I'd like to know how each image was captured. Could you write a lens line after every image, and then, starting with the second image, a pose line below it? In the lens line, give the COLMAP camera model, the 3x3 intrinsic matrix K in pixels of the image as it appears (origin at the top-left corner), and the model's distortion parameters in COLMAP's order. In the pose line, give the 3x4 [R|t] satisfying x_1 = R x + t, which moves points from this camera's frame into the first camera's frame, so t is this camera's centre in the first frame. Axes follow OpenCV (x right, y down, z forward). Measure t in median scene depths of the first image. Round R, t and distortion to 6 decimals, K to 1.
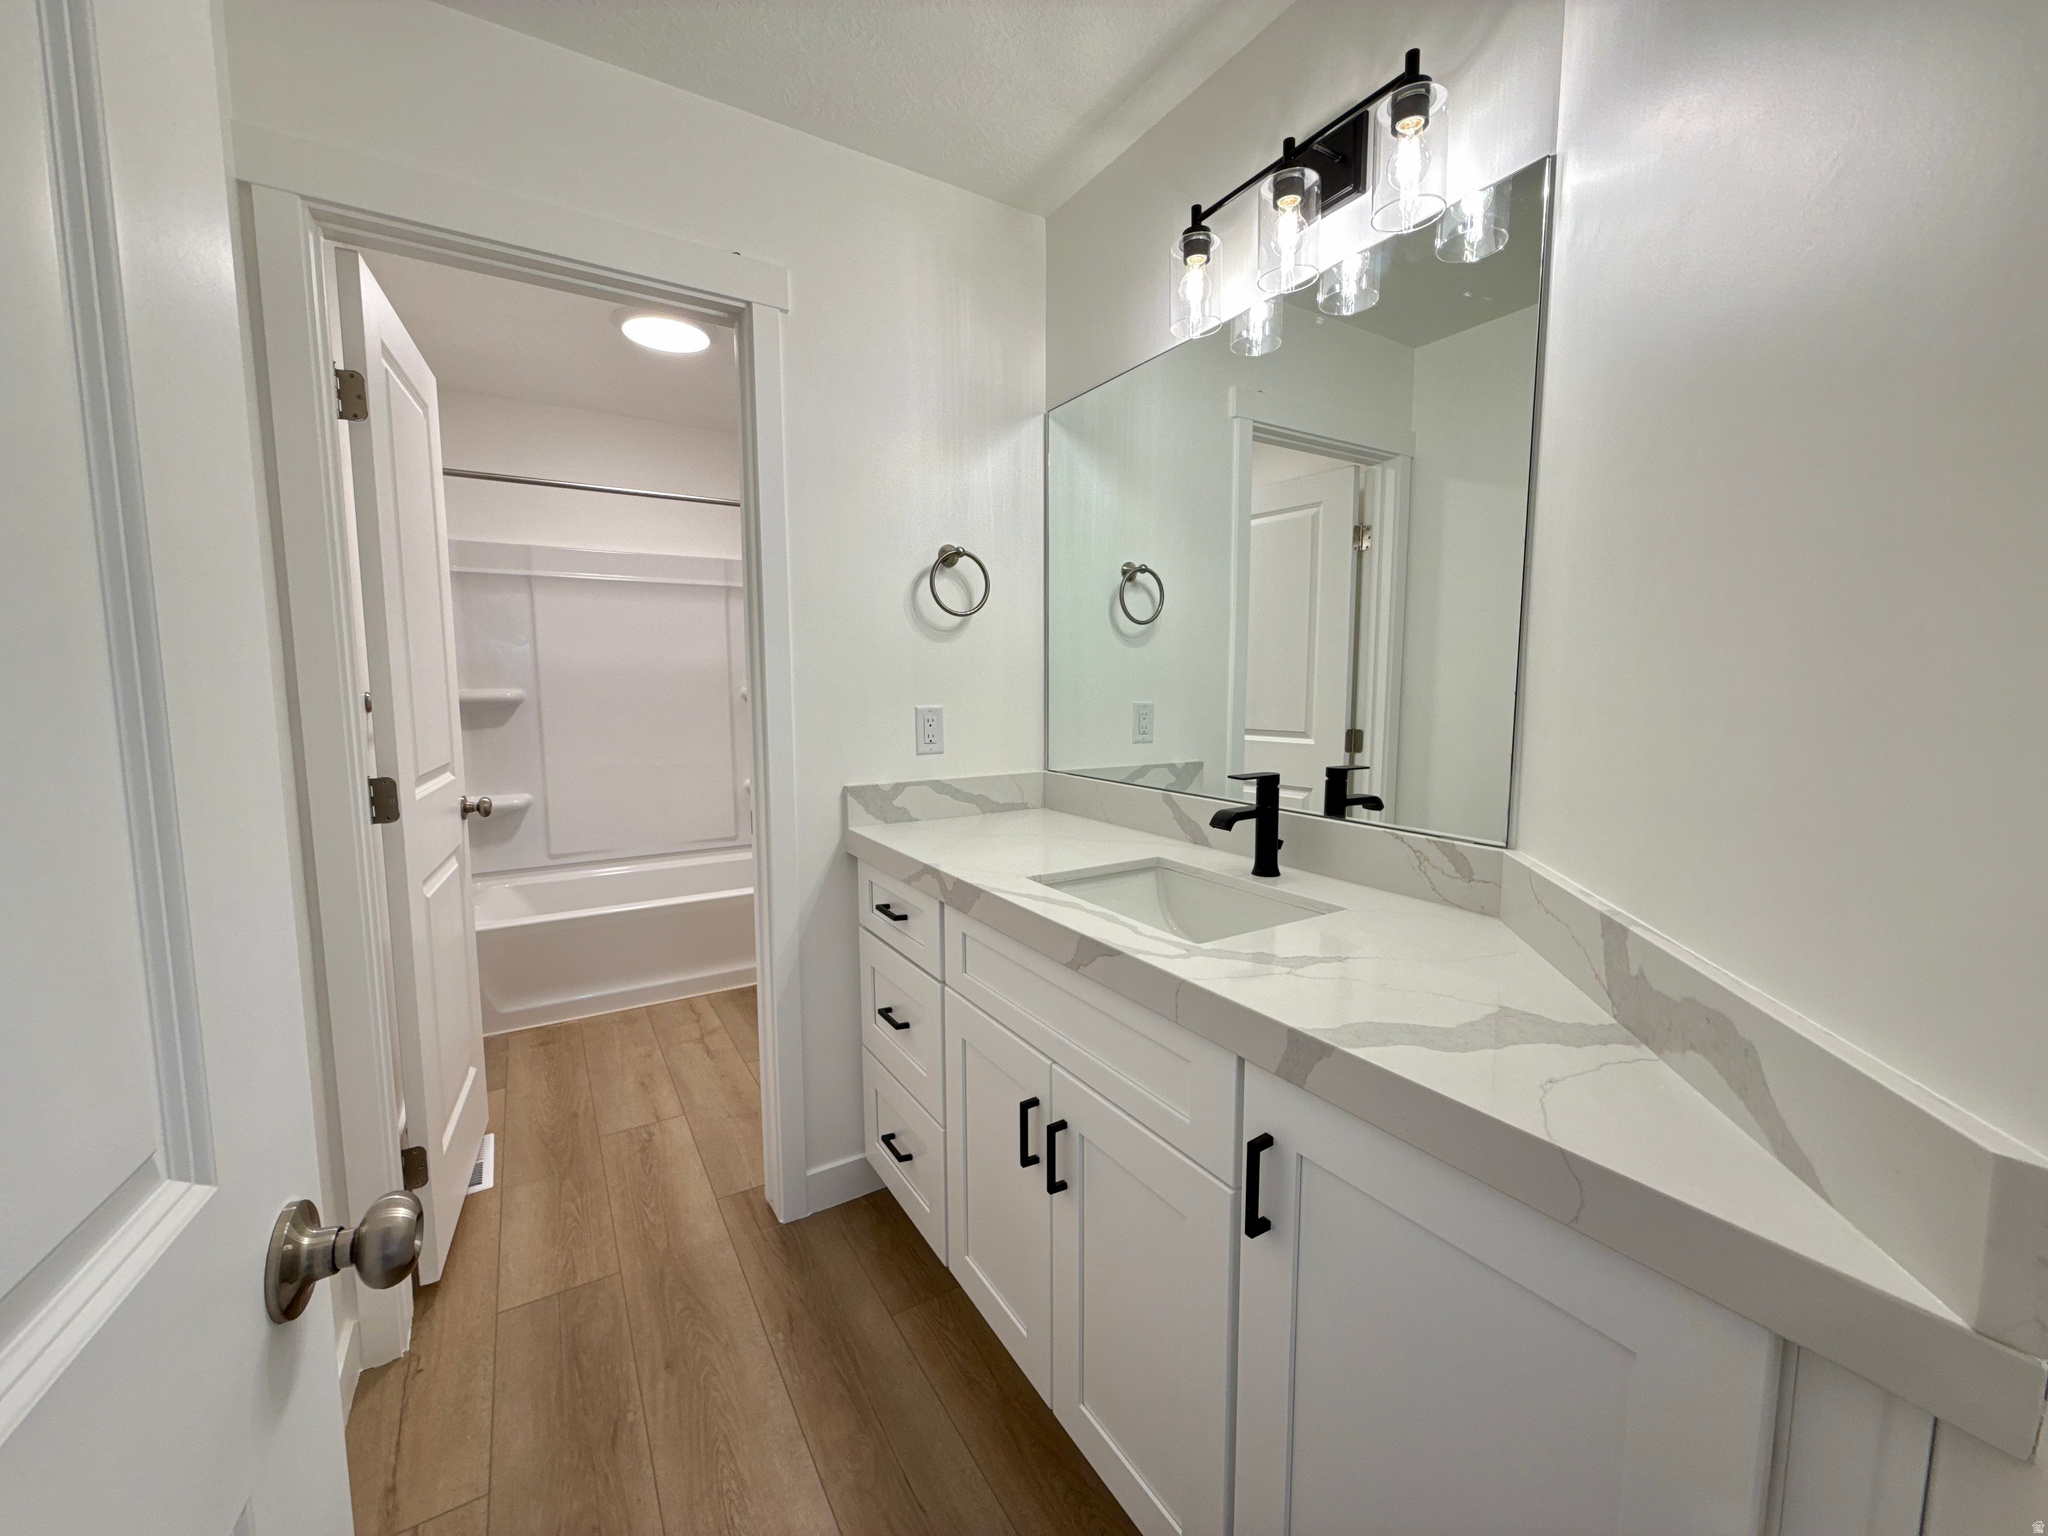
lens RADIAL K [[810.4, 0, 1024.0], [0, 810.4, 768.0], [0, 0, 1]] dist [-0.001416, -0.000202]
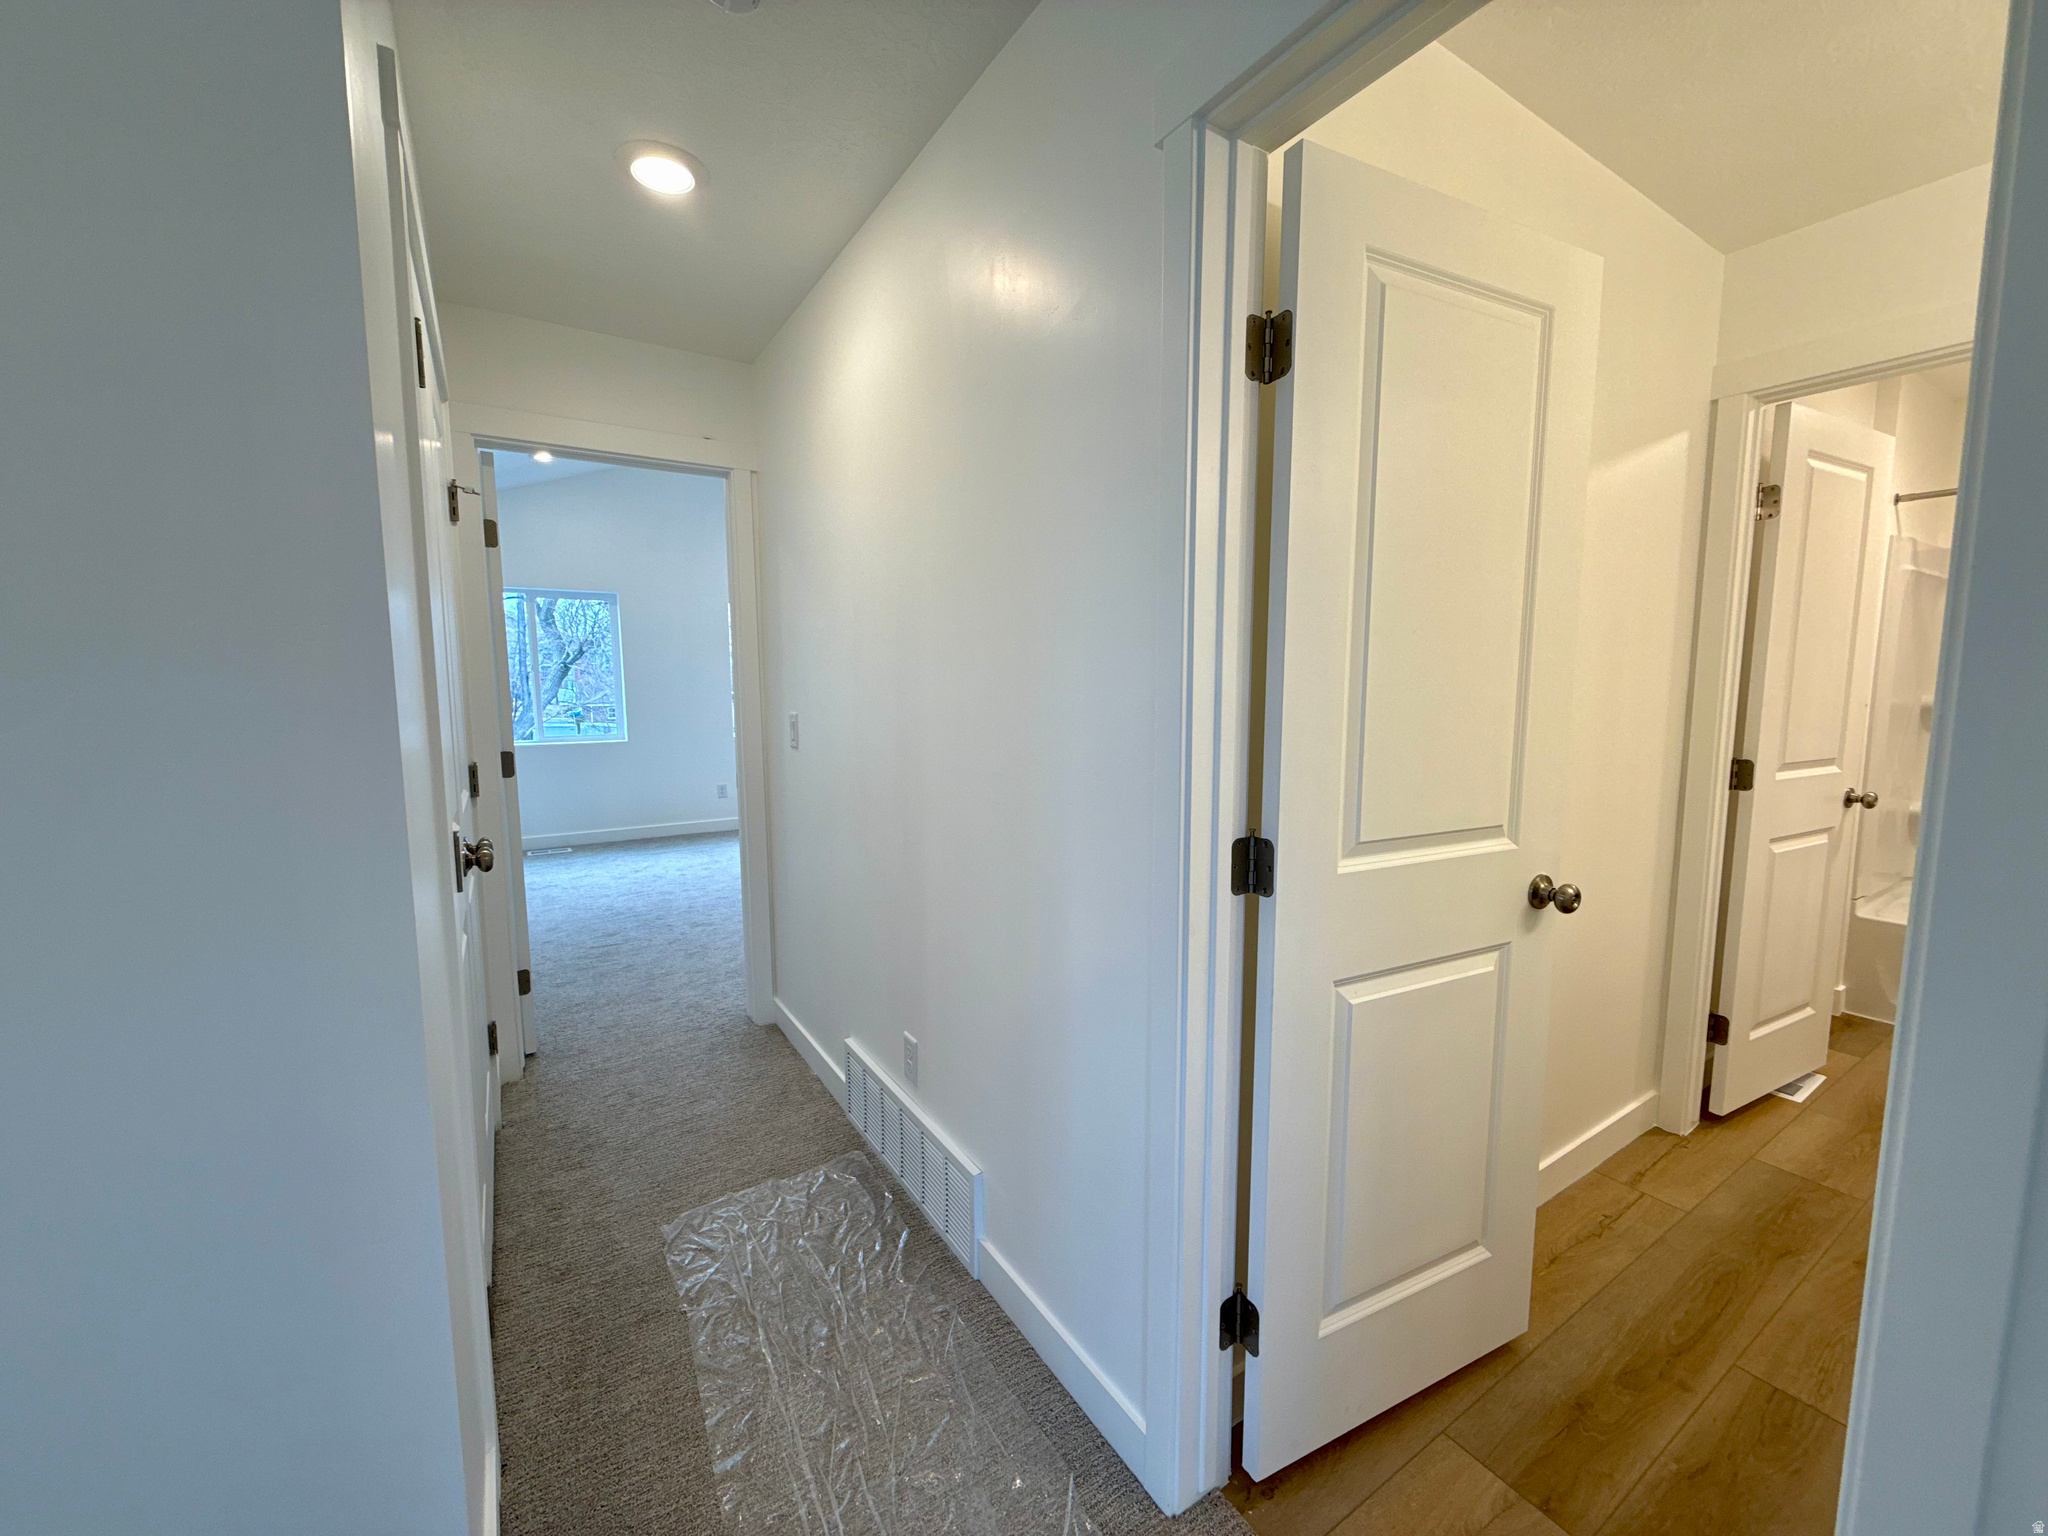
lens RADIAL K [[804.3, 0, 1024.0], [0, 804.3, 768.0], [0, 0, 1]] dist [-0.005478, -0.000233]
pose [[0.013820, 0.109836, -0.993854, 0.660751], [-0.098614, 0.989253, 0.107956, -0.000959], [0.995030, 0.096516, 0.024503, -0.349756]]
